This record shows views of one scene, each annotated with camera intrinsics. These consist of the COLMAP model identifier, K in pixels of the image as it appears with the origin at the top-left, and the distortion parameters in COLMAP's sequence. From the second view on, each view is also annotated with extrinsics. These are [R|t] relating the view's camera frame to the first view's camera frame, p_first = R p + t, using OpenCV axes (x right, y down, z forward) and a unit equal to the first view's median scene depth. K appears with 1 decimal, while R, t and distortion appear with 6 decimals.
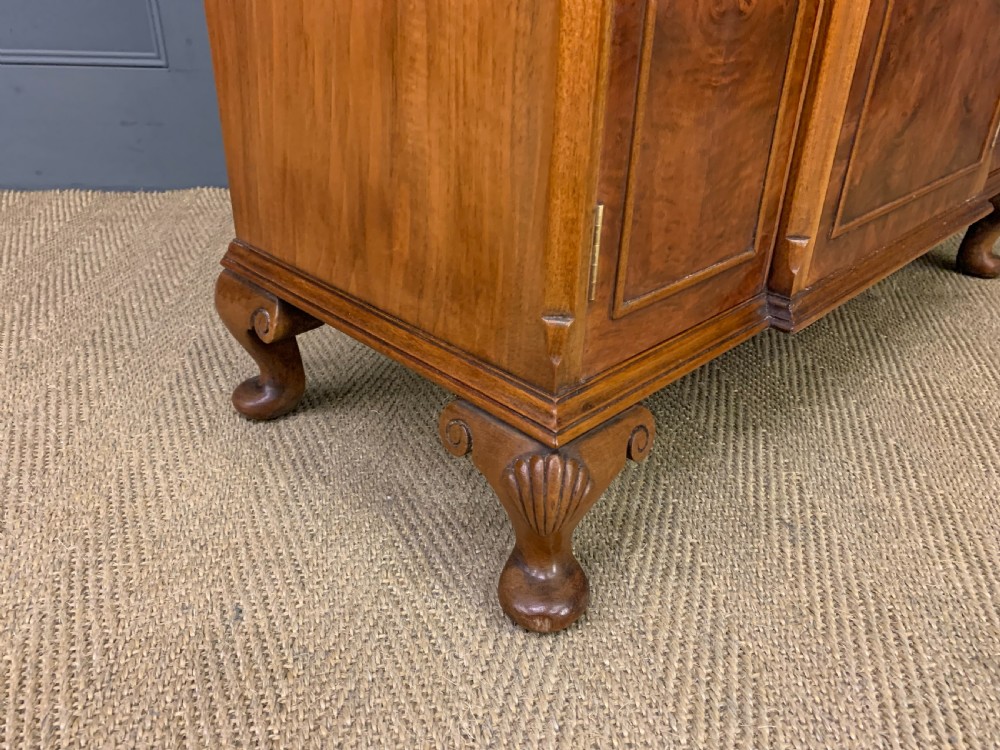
lens RADIAL K [[771.1, 0, 499.3], [0, 771.1, 366.1], [0, 0, 1]] dist [0.028182, -0.009155]
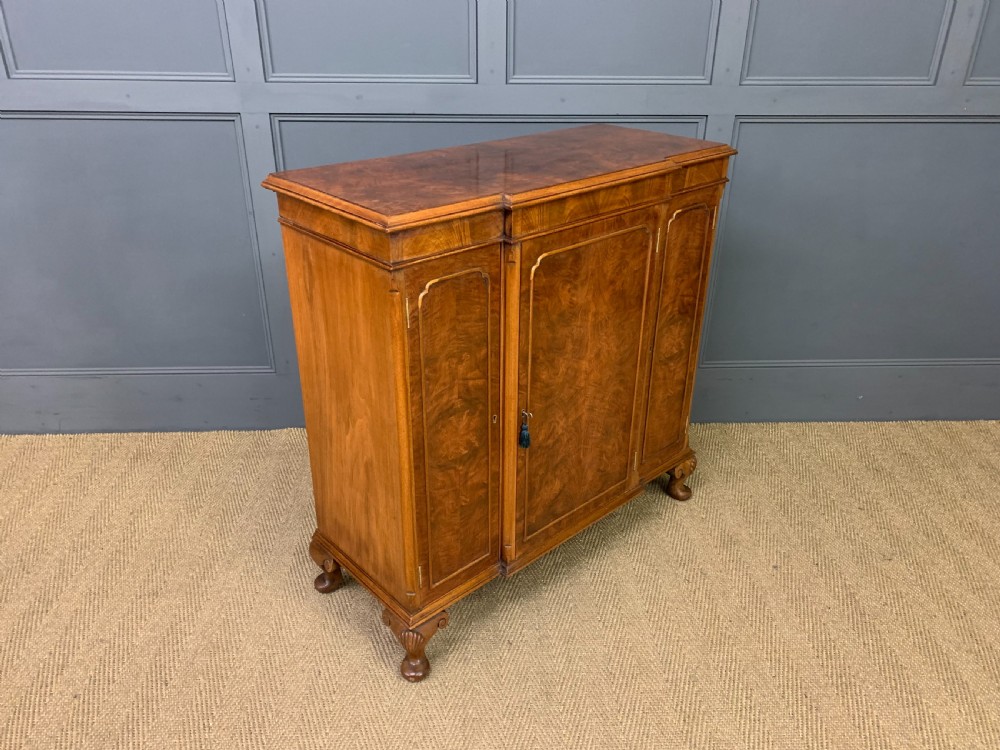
lens RADIAL K [[764.0, 0, 503.6], [0, 764.0, 370.6], [0, 0, 1]] dist [0.023154, 0.000013]
pose [[0.998947, 0.005958, -0.045487, 0.482406], [-0.007228, 0.999587, -0.027802, -0.729823], [0.045302, 0.028102, 0.998578, -1.868305]]
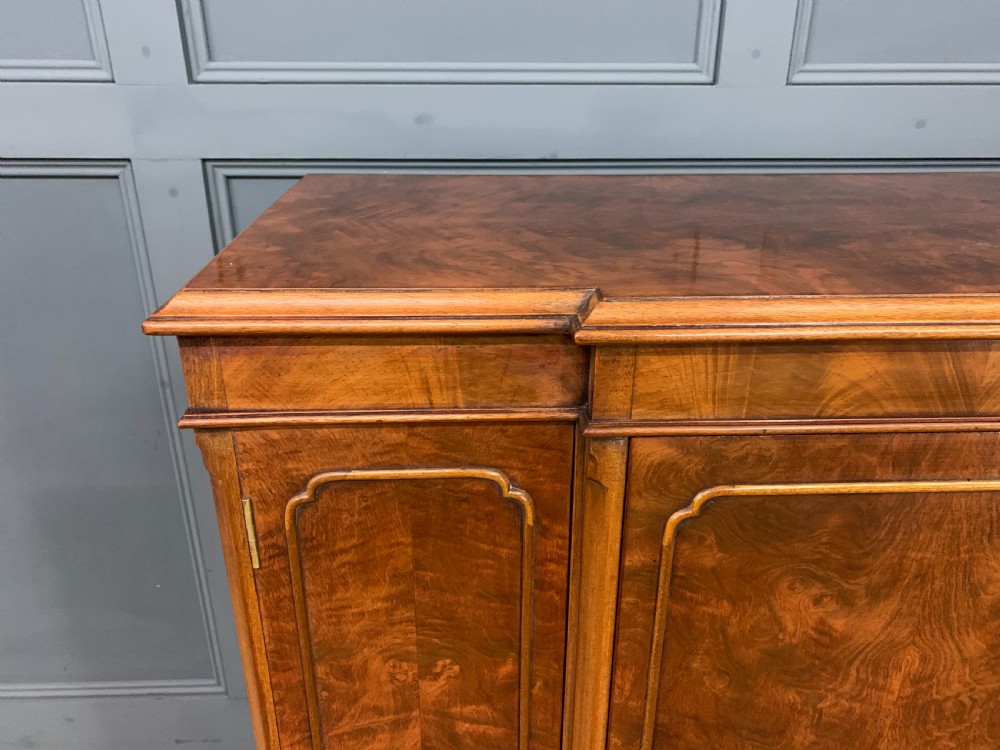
lens RADIAL K [[771.1, 0, 499.3], [0, 771.1, 366.1], [0, 0, 1]] dist [0.028182, -0.009155]
pose [[0.997663, 0.003645, -0.068233, -0.095831], [-0.009491, 0.996289, -0.085551, -1.485666], [0.067668, 0.085999, 0.993995, 0.165711]]
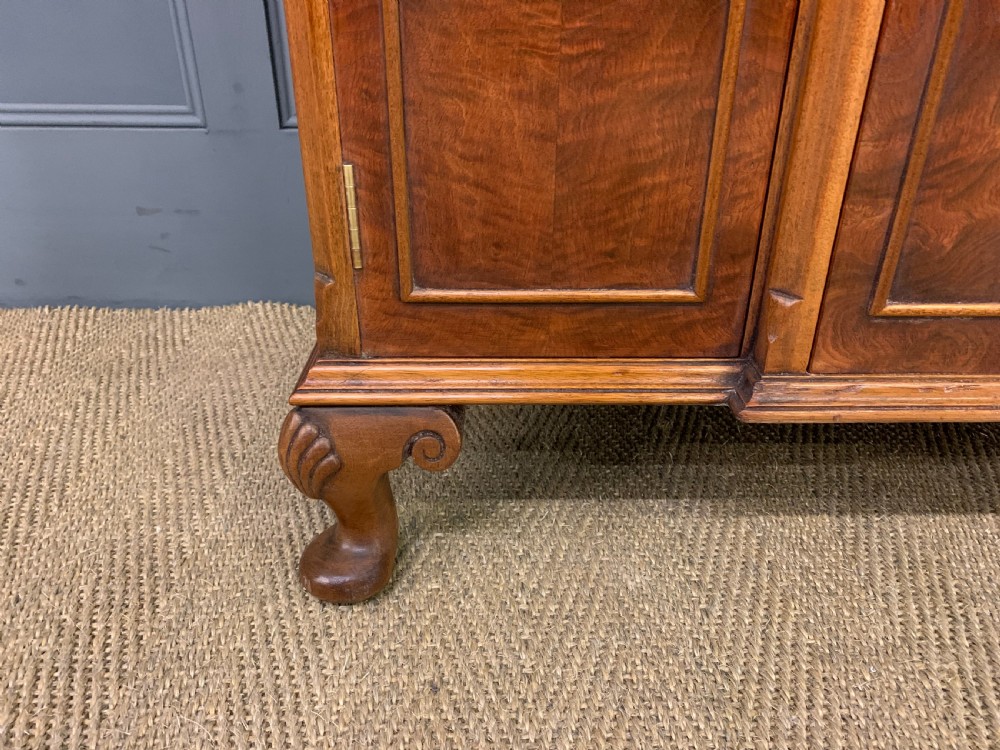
lens RADIAL K [[771.1, 0, 499.3], [0, 771.1, 366.1], [0, 0, 1]] dist [0.028182, -0.009155]
pose [[0.996187, 0.019093, -0.085131, -0.268452], [-0.020238, 0.999716, -0.012617, -0.391248], [0.084865, 0.014291, 0.996290, 0.817507]]
